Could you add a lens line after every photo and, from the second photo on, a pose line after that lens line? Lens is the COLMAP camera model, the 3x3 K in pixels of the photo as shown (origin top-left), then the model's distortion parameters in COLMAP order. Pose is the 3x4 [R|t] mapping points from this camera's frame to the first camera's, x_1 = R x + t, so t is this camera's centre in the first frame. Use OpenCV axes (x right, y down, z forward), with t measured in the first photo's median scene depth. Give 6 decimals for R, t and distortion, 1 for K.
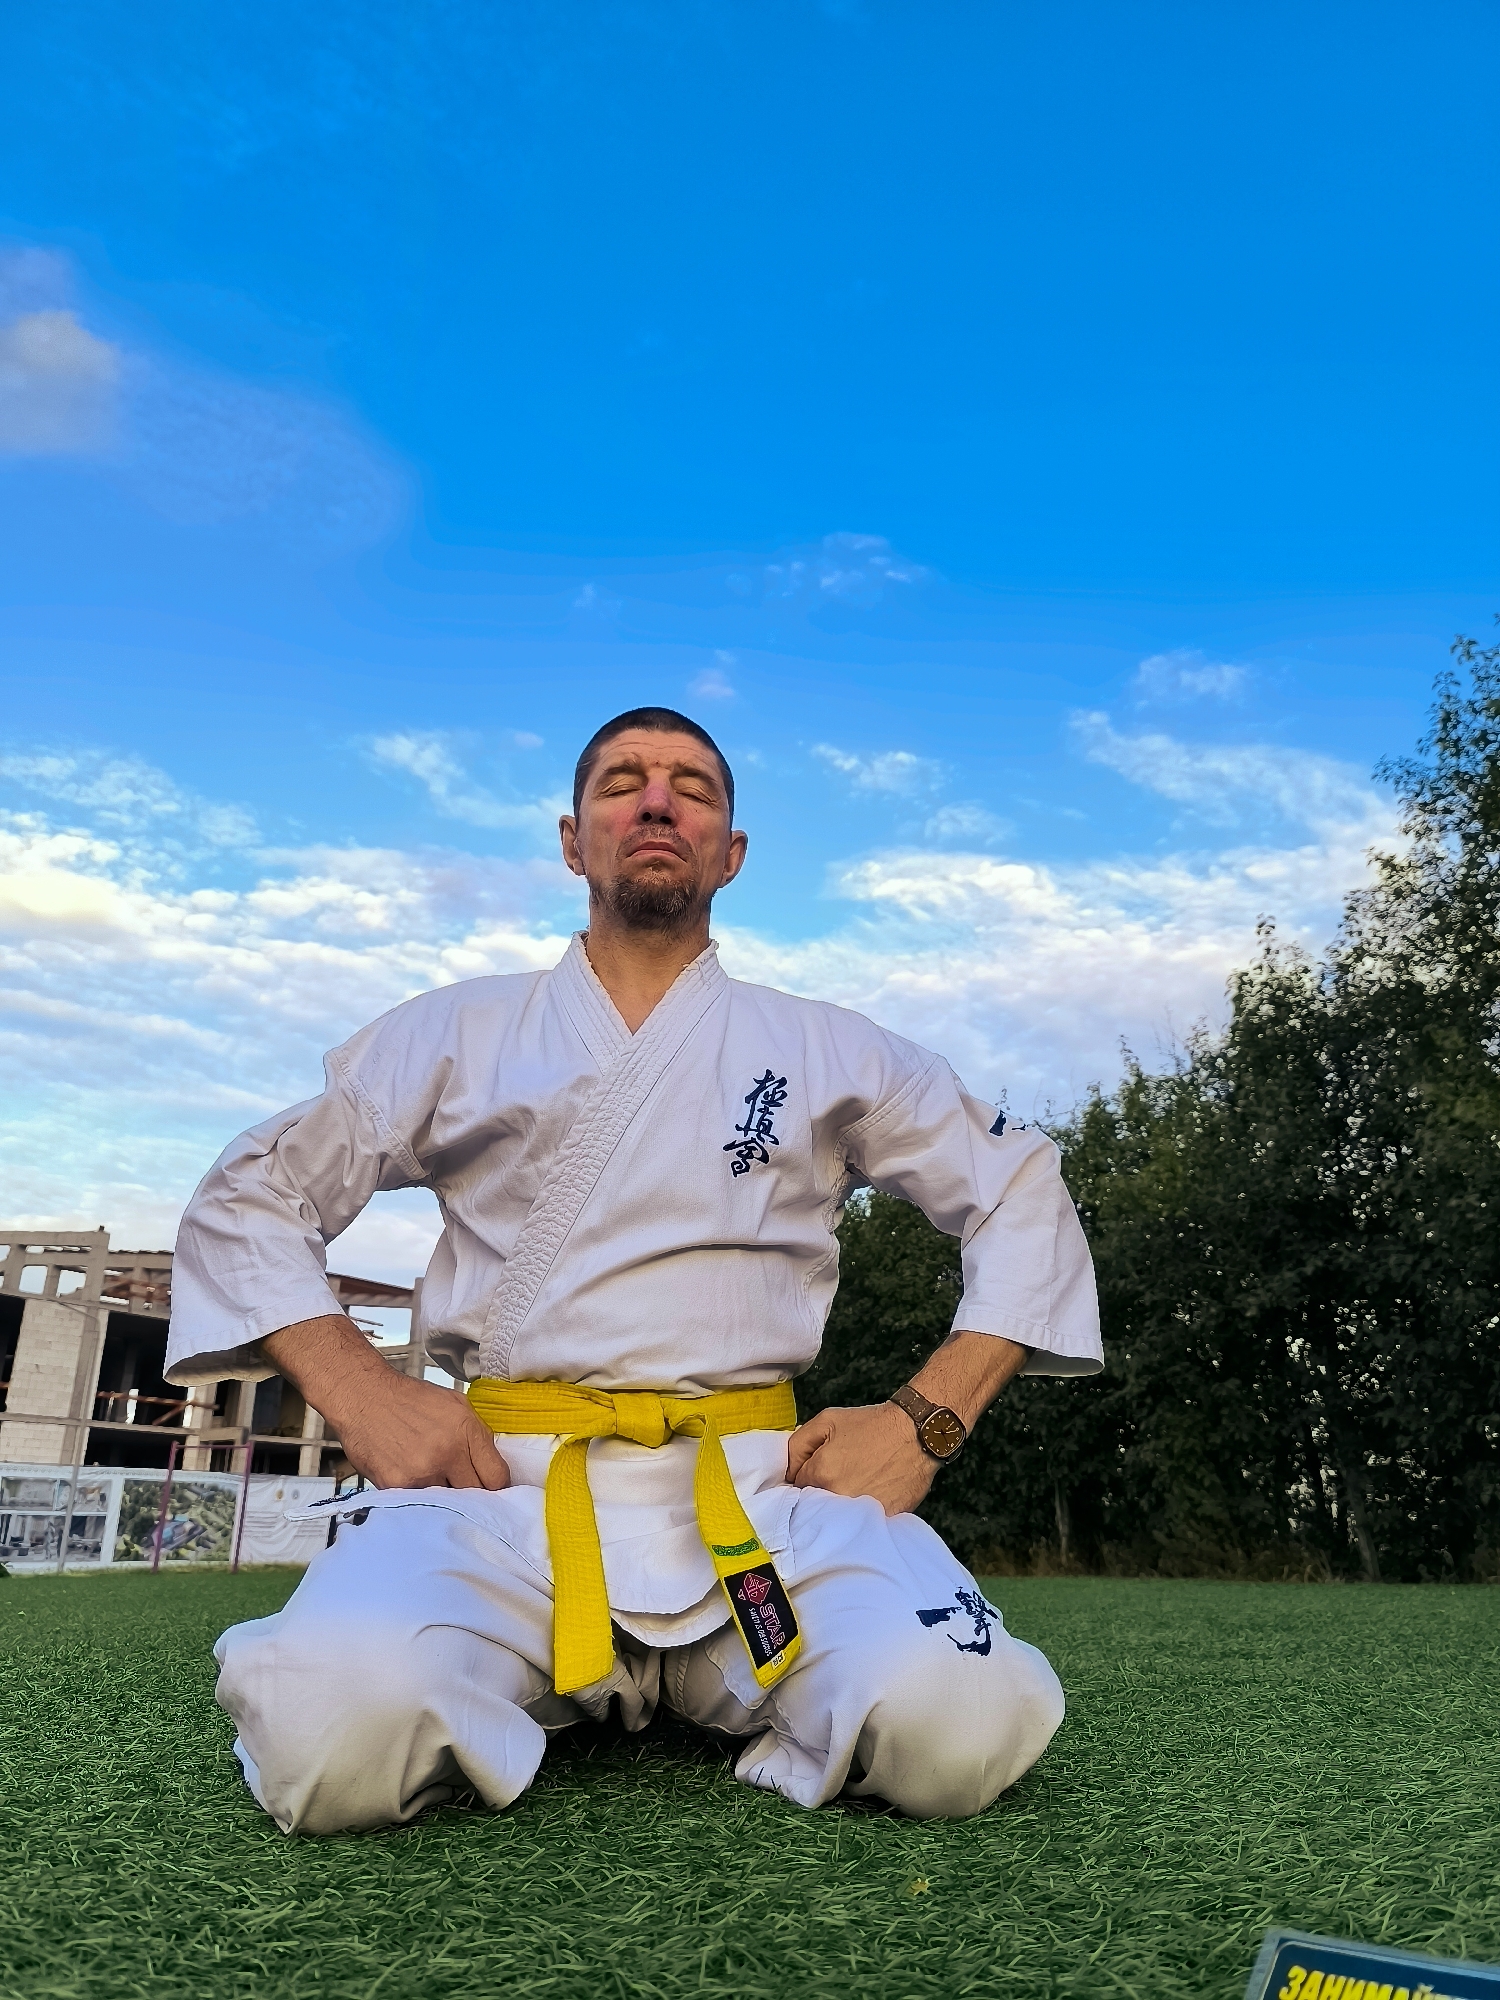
lens RADIAL K [[1363.4, 0, 746.8], [0, 1363.4, 998.7], [0, 0, 1]] dist [0.007203, -0.013166]
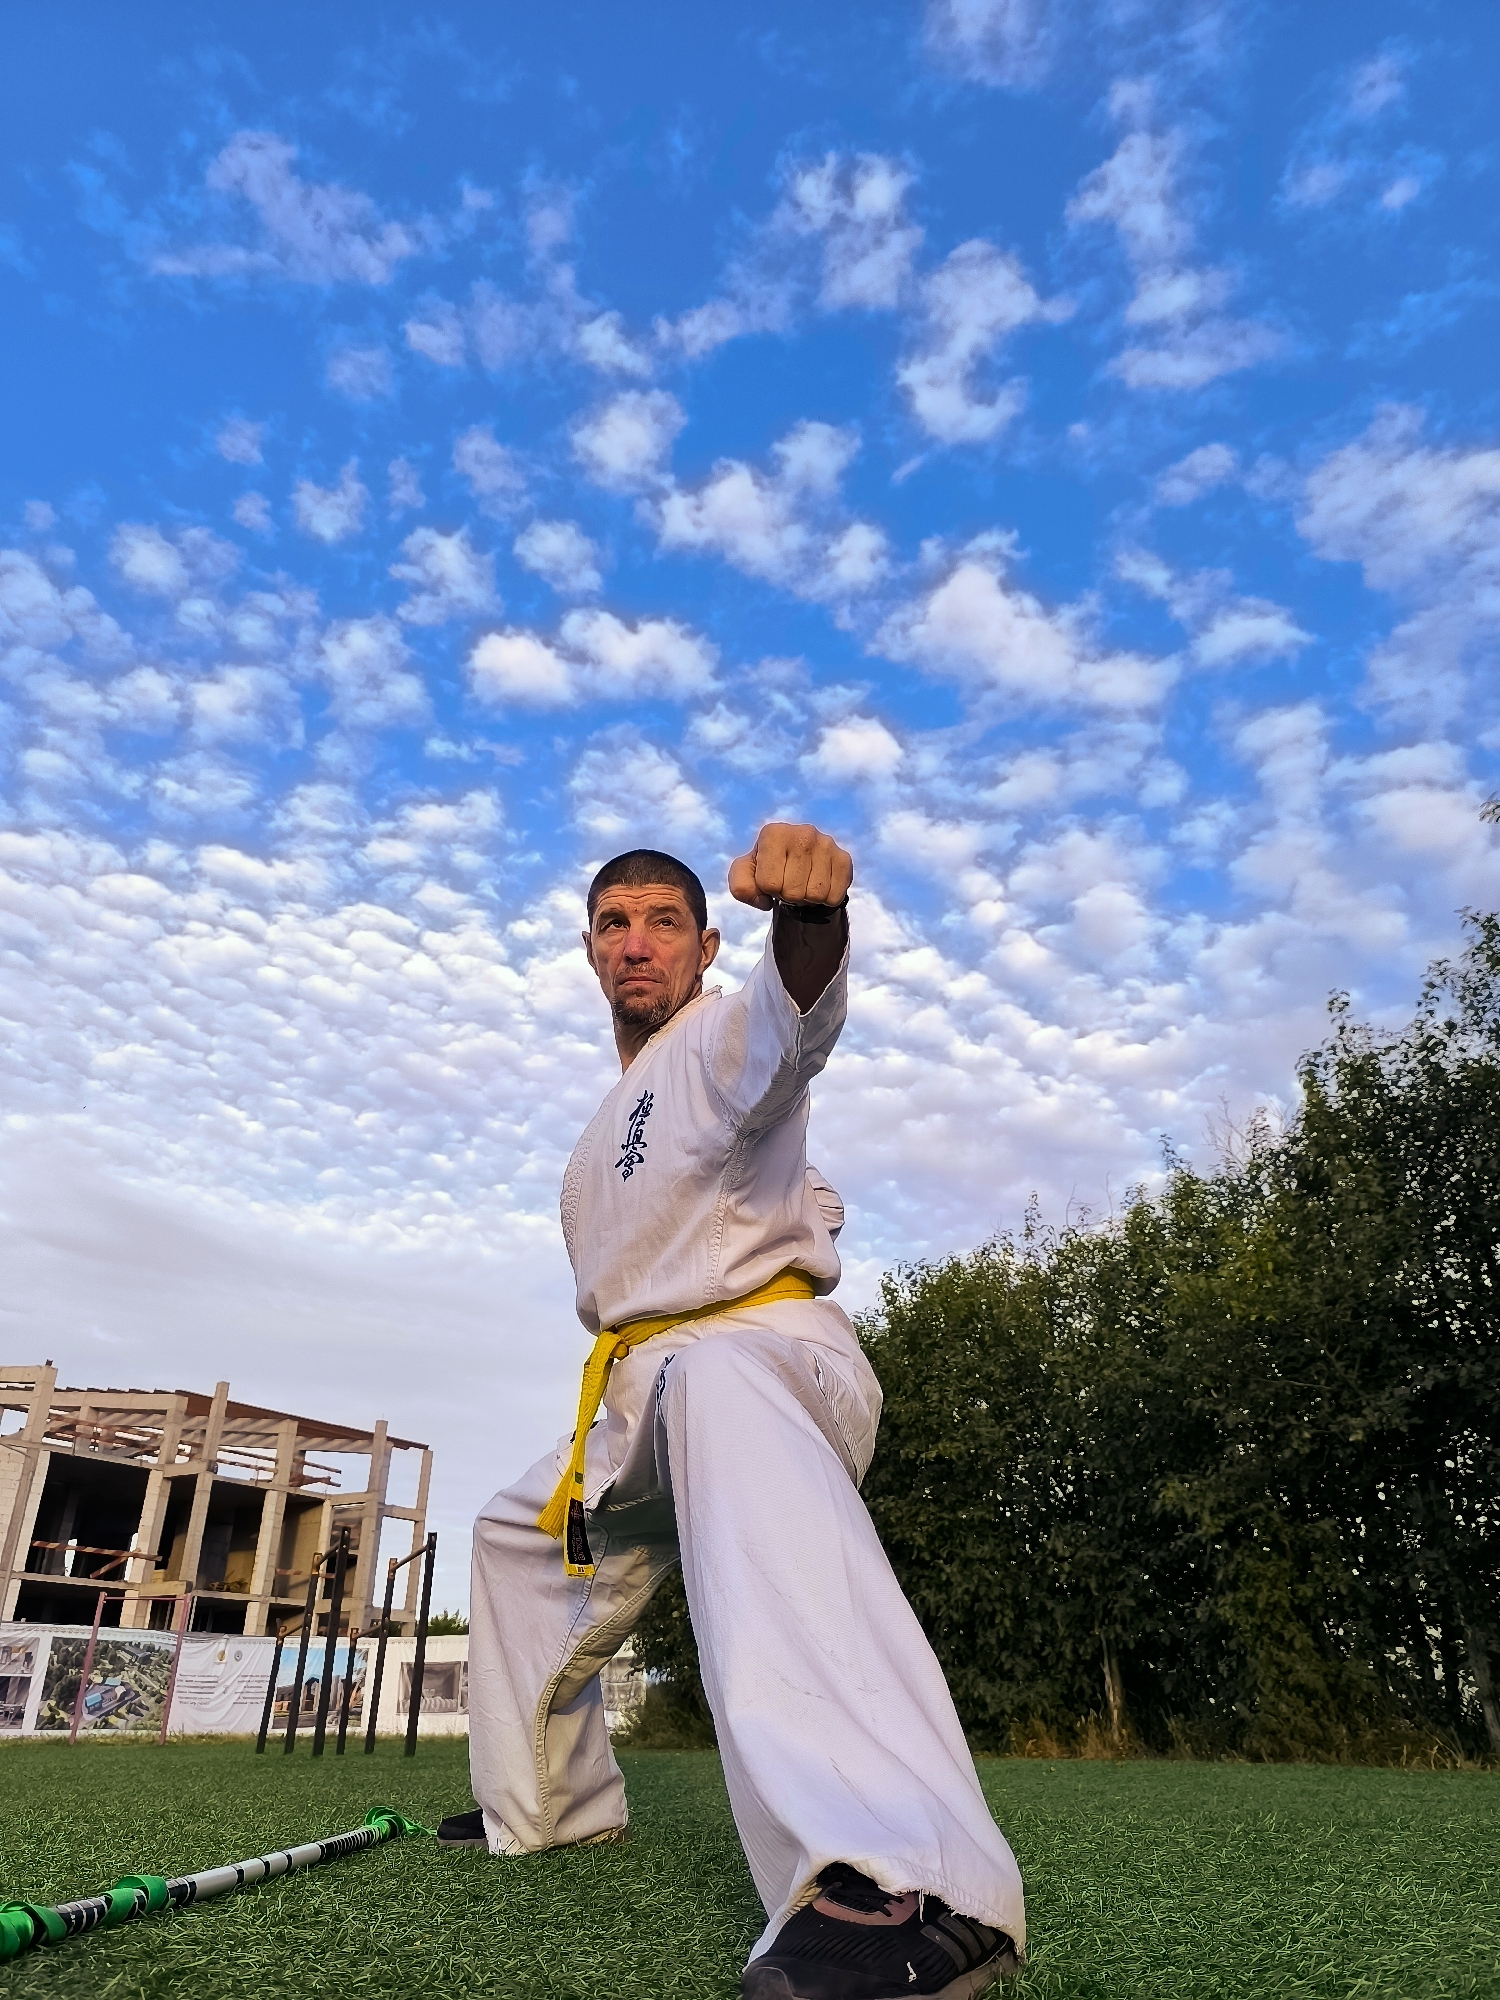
lens RADIAL K [[1363.4, 0, 745.7], [0, 1363.4, 998.6], [0, 0, 1]] dist [0.007203, -0.013166]
pose [[0.999770, 0.015096, 0.015224, -0.023336], [-0.013443, 0.994552, -0.103372, 0.038466], [-0.016702, 0.103144, 0.994526, 0.096257]]
